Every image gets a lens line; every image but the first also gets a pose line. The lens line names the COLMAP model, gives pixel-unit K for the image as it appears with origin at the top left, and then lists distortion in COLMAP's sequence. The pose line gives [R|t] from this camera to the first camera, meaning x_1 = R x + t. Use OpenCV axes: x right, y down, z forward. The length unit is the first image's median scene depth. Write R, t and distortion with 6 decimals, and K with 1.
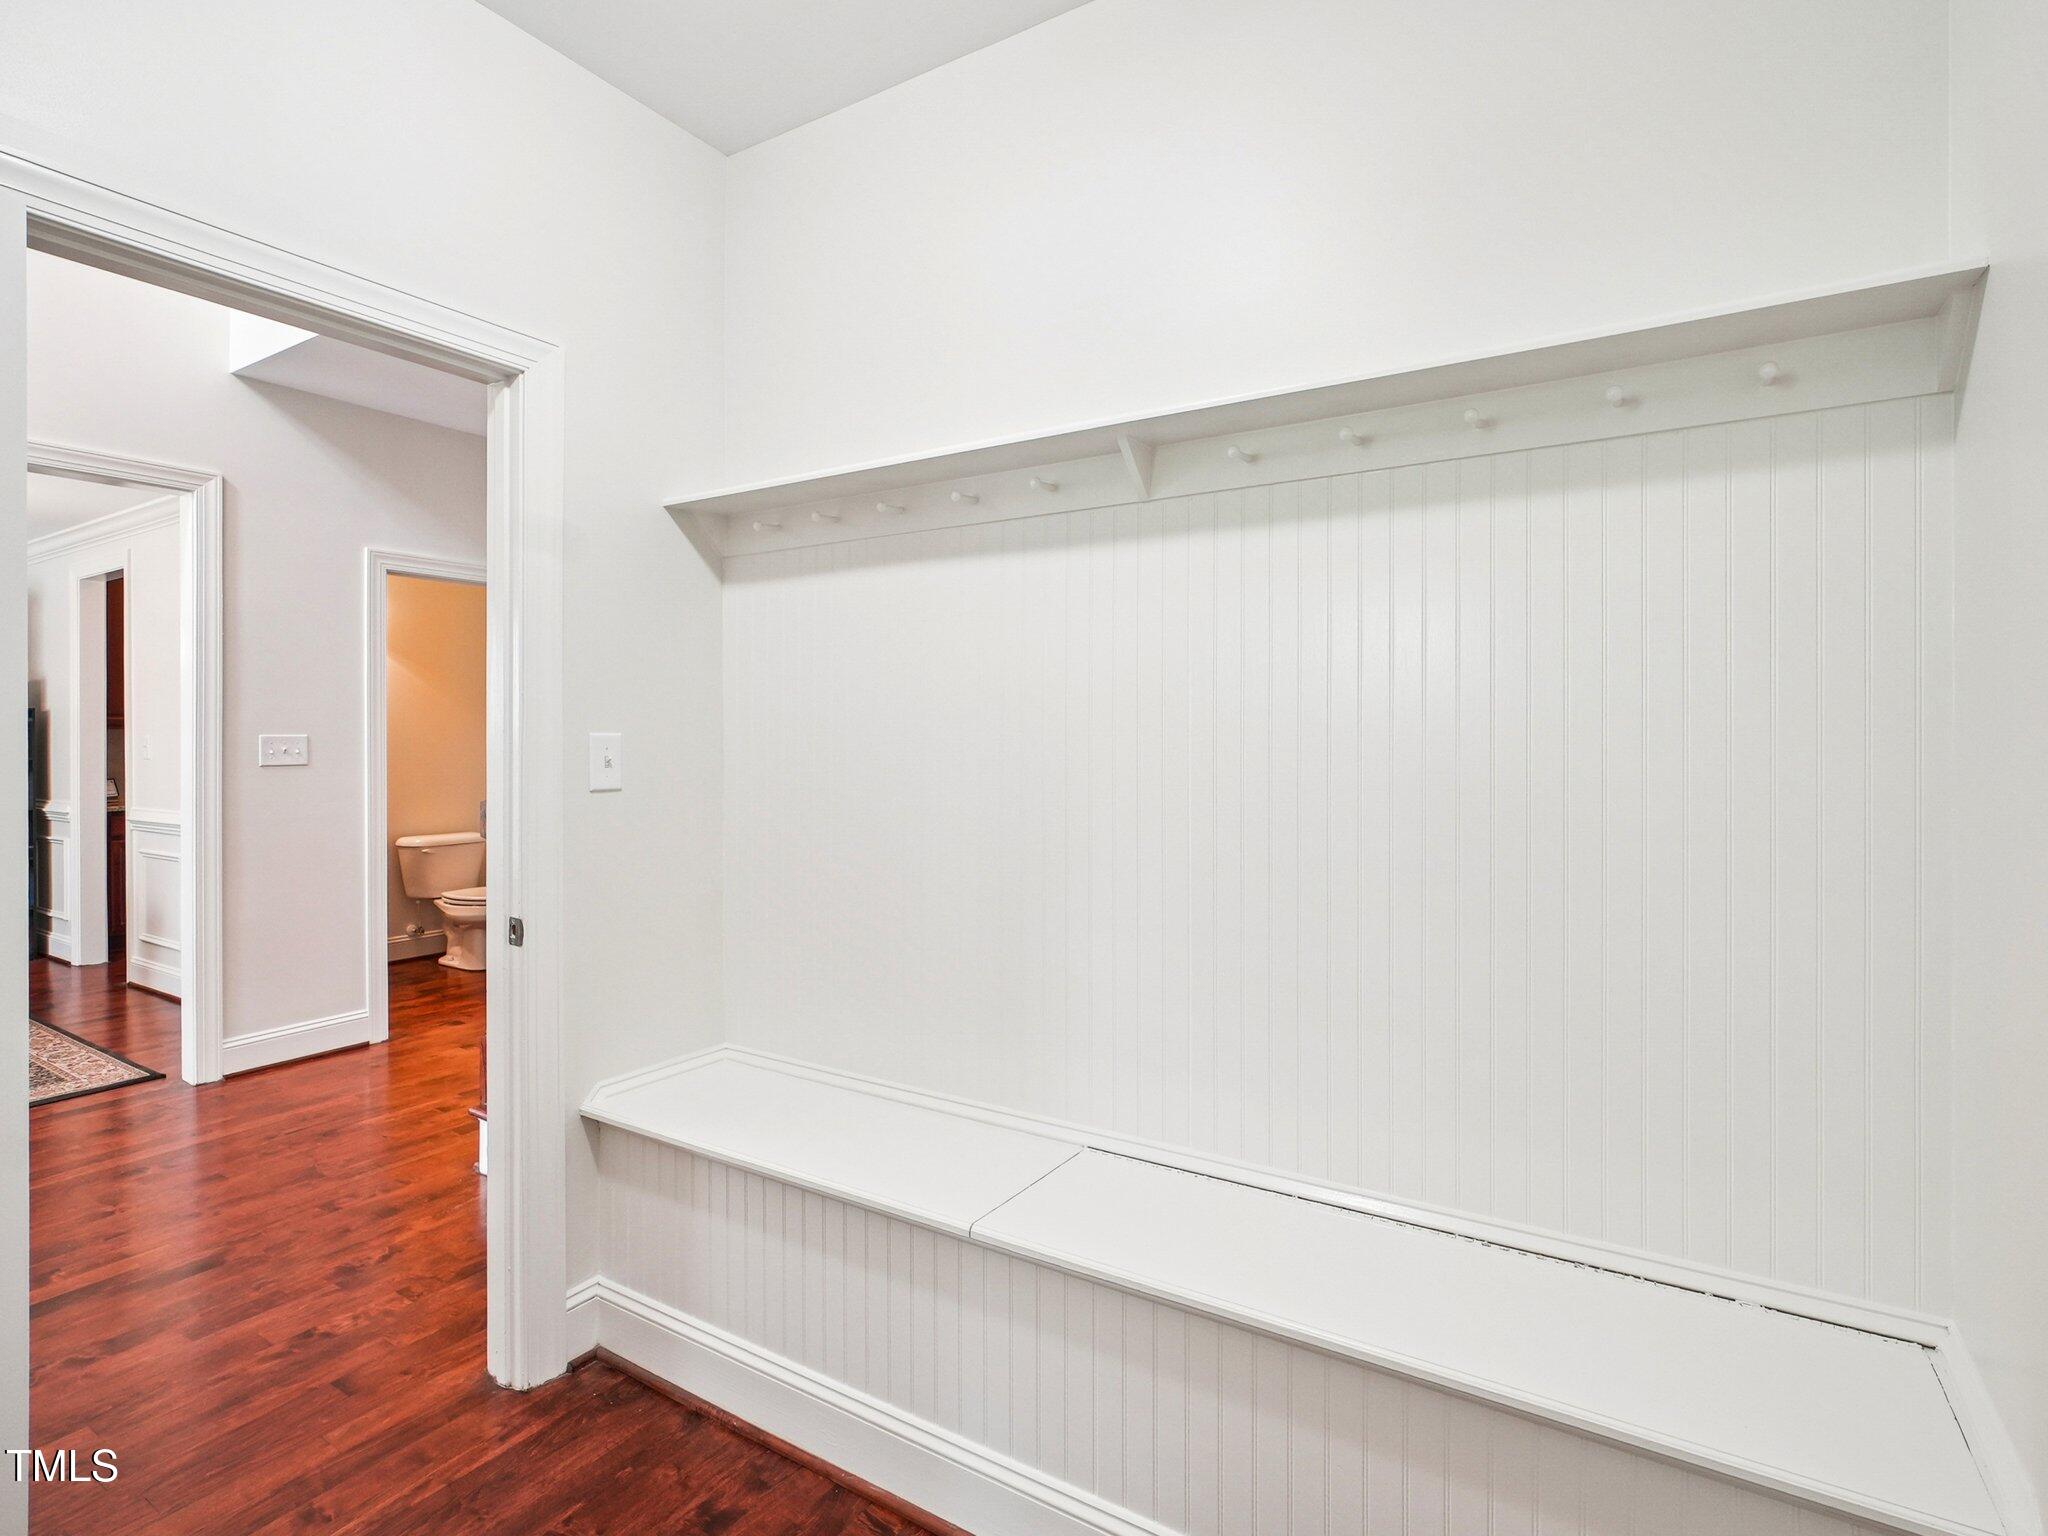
lens RADIAL K [[1012.1, 0, 1028.0], [0, 1012.1, 757.4], [0, 0, 1]] dist [-0.011228, 0.005999]
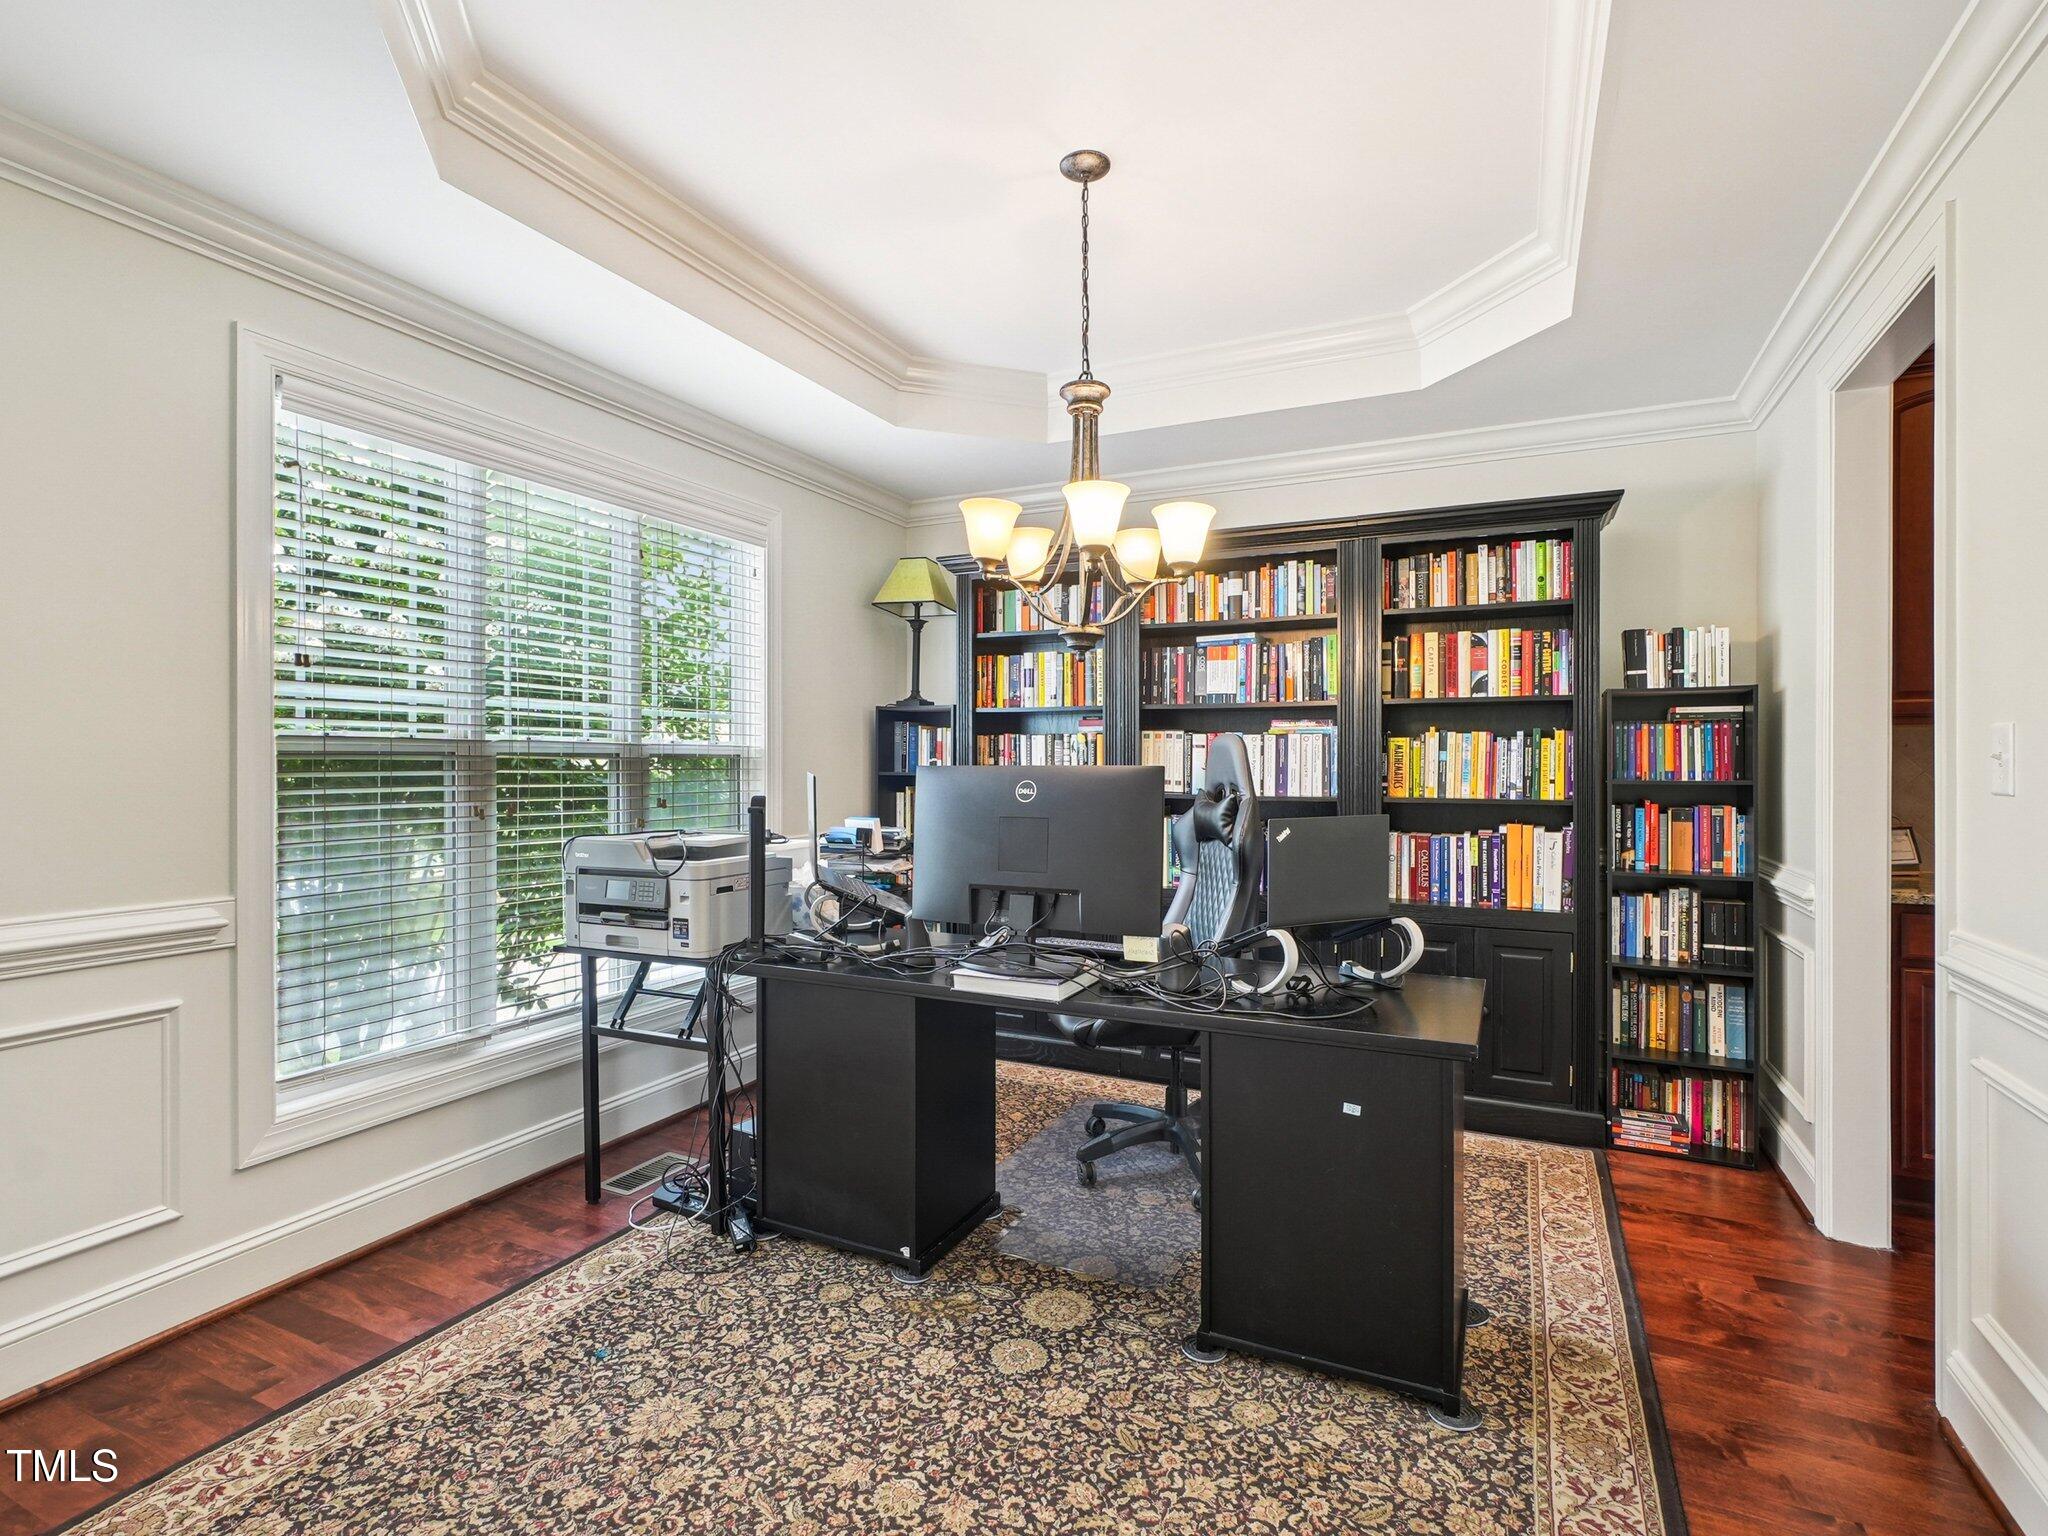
lens RADIAL K [[1012.1, 0, 1035.8], [0, 1012.1, 759.0], [0, 0, 1]] dist [-0.011228, 0.005999]
pose [[0.117727, -0.003179, -0.993041, -0.520887], [-0.012337, 0.999913, -0.004663, -0.001040], [0.992969, 0.012800, 0.117678, 0.574590]]
